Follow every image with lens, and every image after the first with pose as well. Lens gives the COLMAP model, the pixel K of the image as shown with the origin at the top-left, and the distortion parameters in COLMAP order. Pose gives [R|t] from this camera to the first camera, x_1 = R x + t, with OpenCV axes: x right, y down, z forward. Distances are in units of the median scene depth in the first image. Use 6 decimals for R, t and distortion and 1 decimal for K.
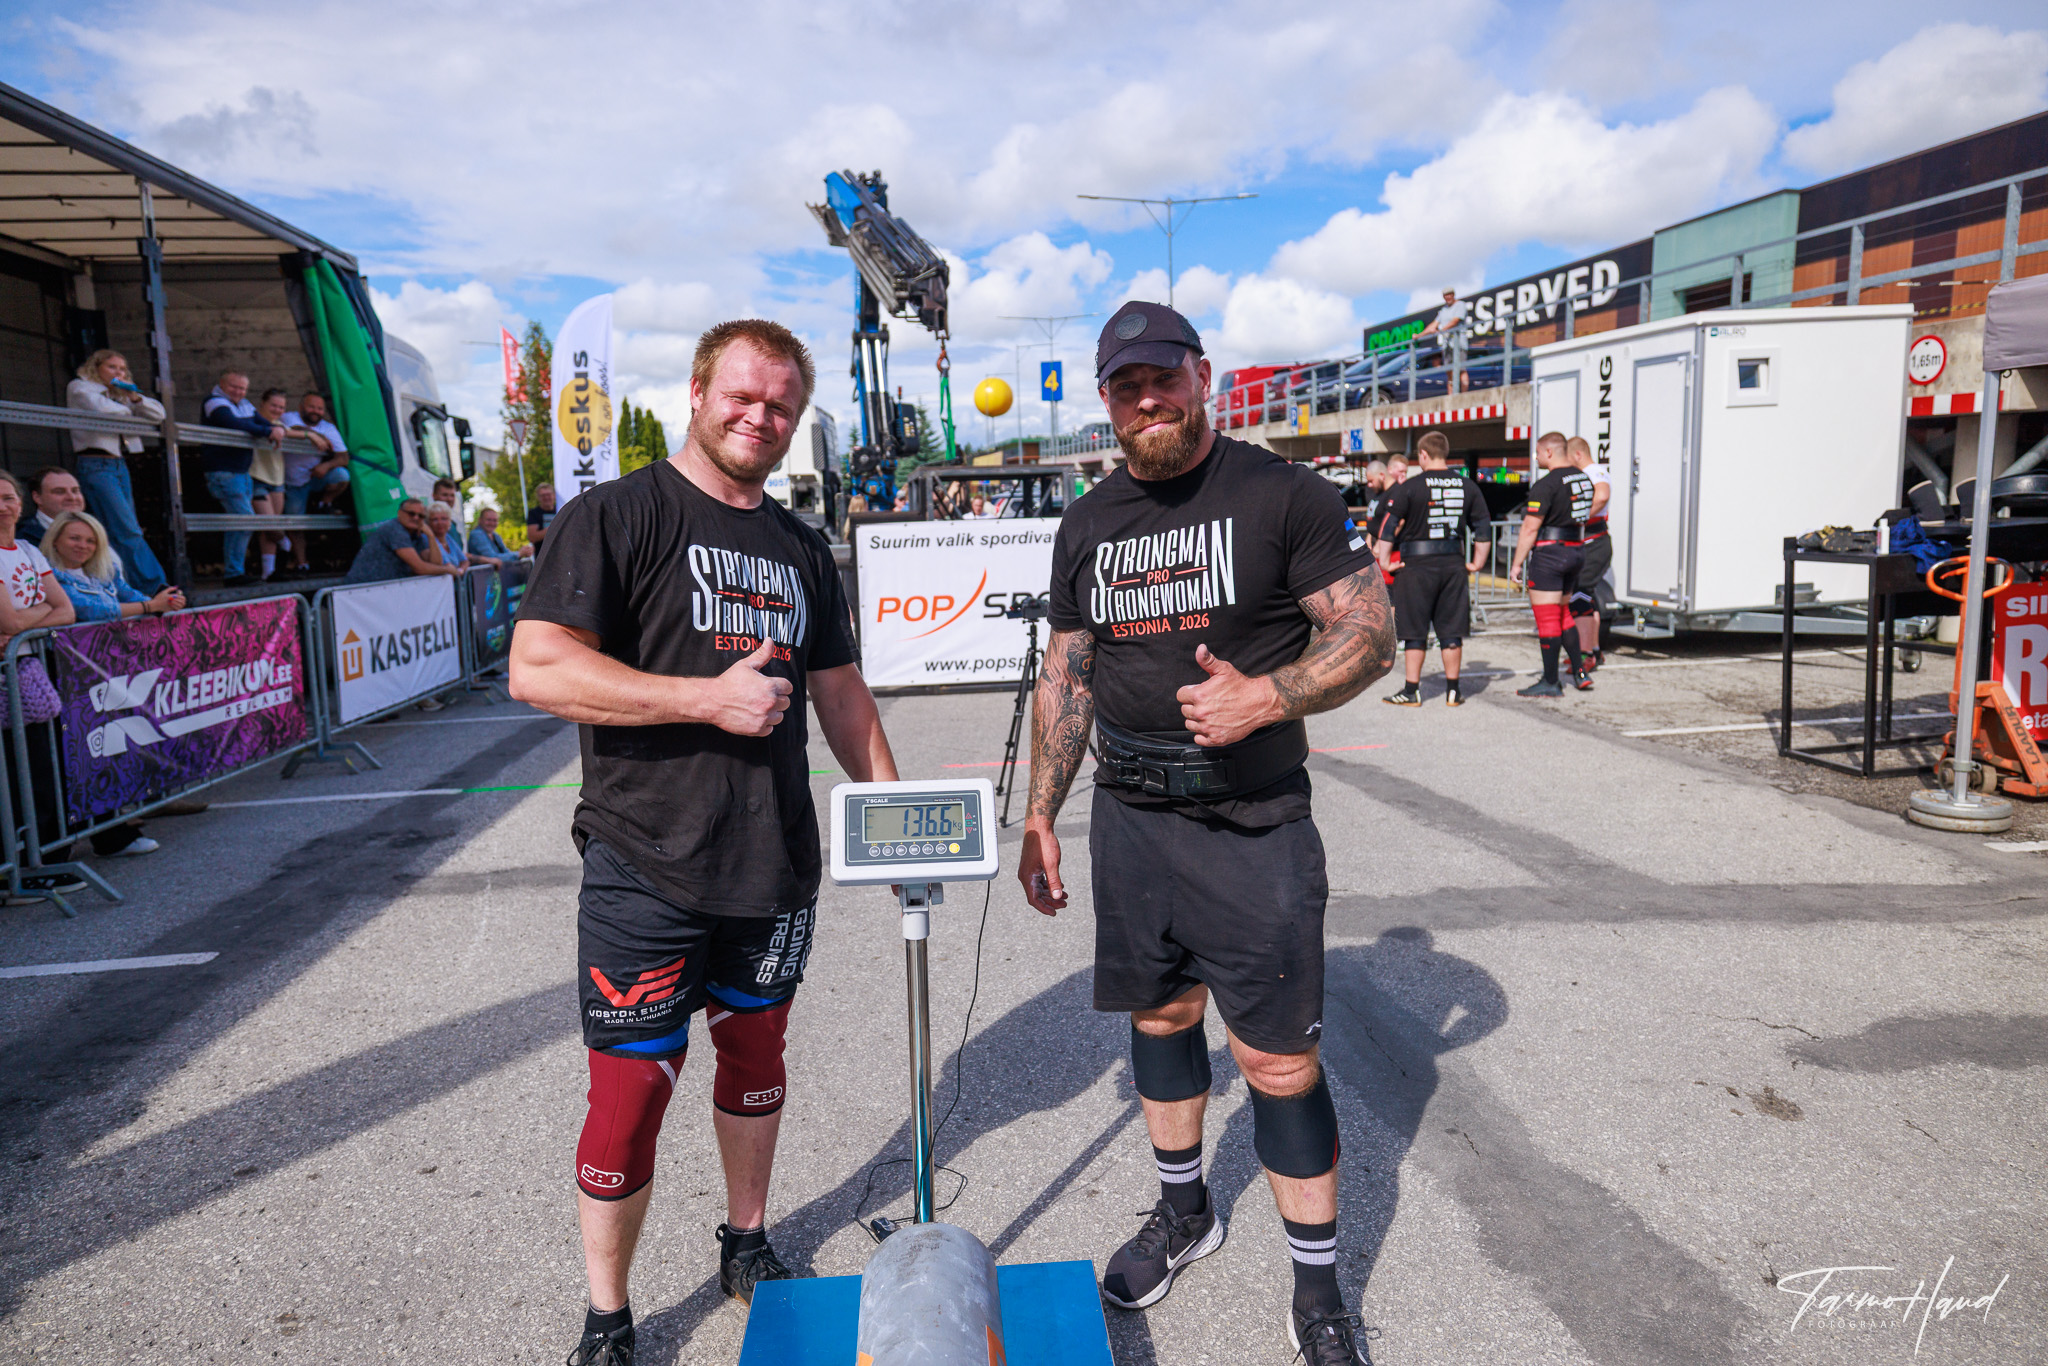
lens RADIAL K [[1206.3, 0, 1014.8], [0, 1206.3, 668.7], [0, 0, 1]] dist [-0.000793, -0.000480]
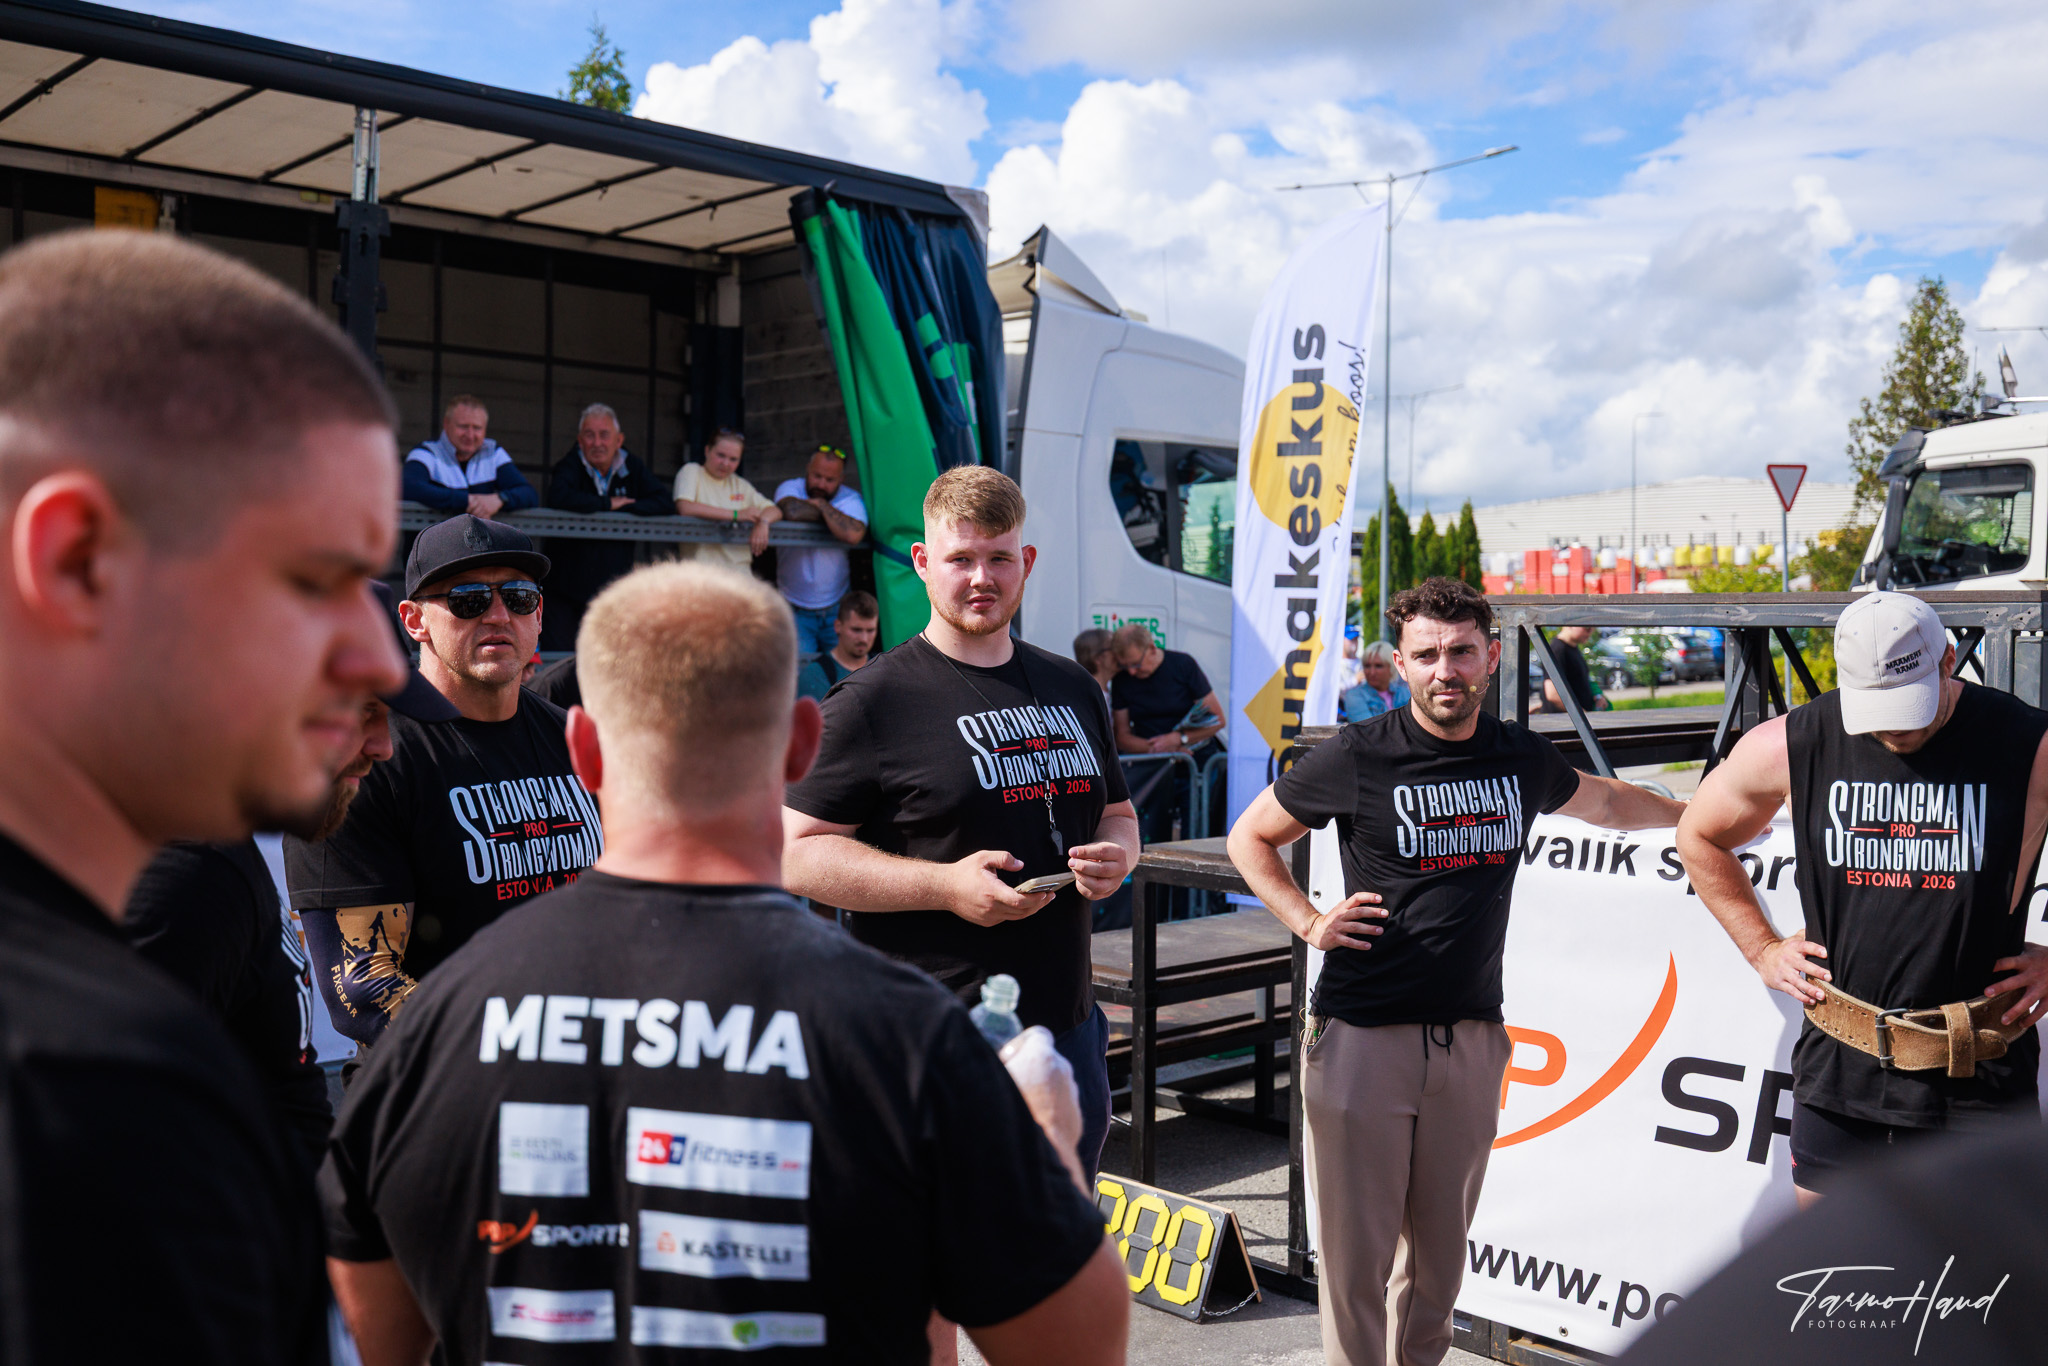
lens RADIAL K [[1966.5, 0, 1022.0], [0, 1966.5, 670.0], [0, 0, 1]] dist [0.021456, 0.000000]
pose [[0.596250, 0.051055, -0.801173, 0.199862], [-0.130196, 0.990914, -0.033748, -0.093673], [0.792171, 0.124432, 0.597480, 0.494247]]
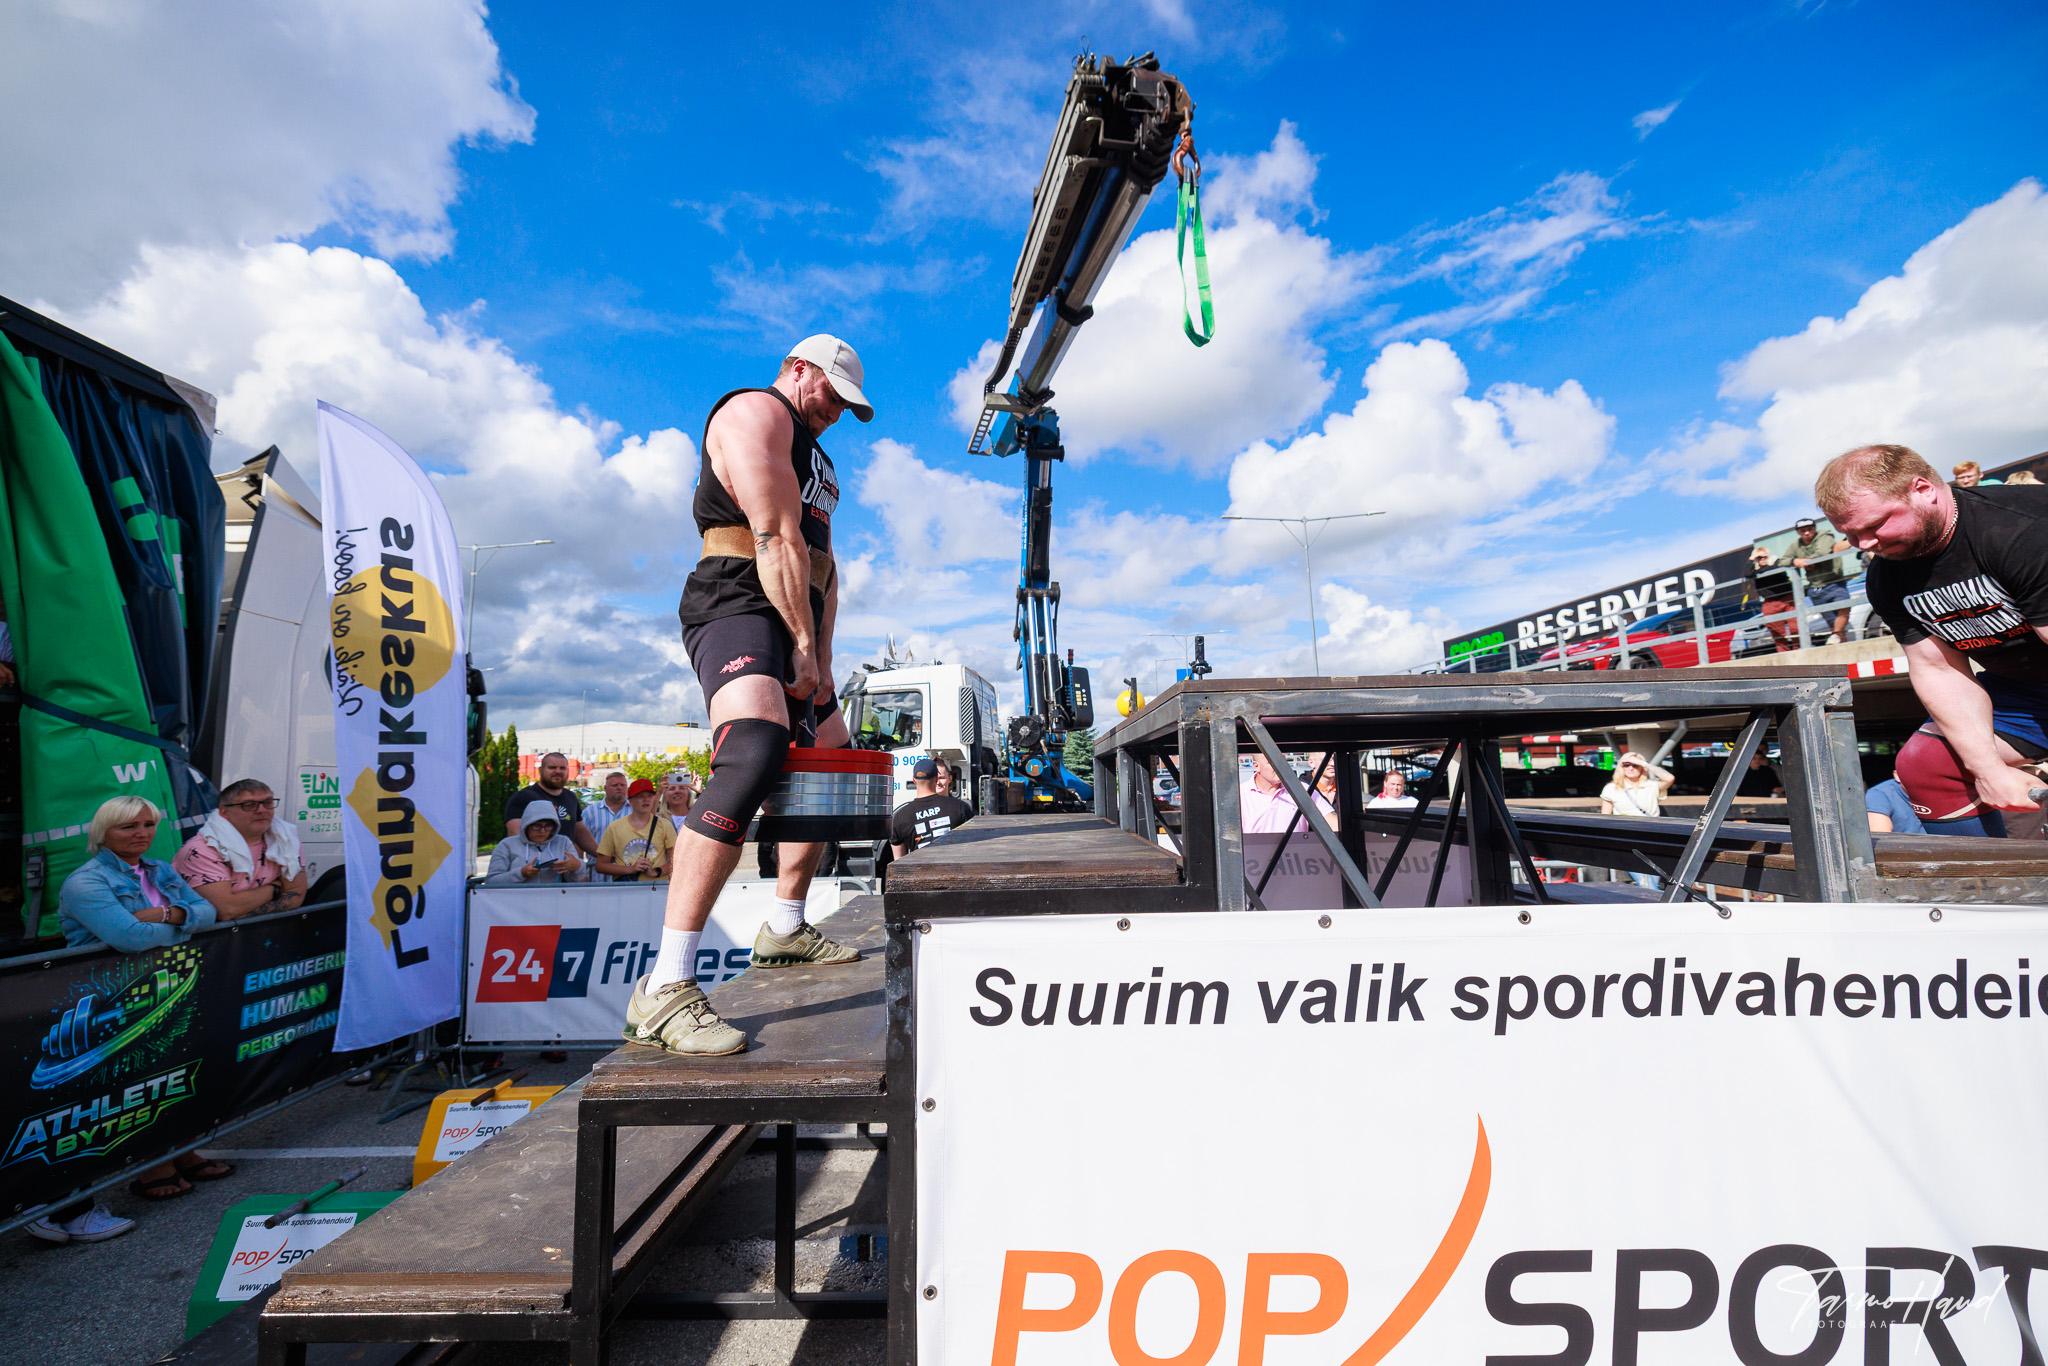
lens RADIAL K [[854.5, 0, 1016.9], [0, 854.5, 675.4], [0, 0, 1]] dist [0.000602, 0.000138]
pose [[0.989122, -0.010635, -0.146714, -0.069382], [-0.027086, 0.967162, -0.252714, -0.099129], [0.144584, 0.253939, 0.956353, 0.666524]]
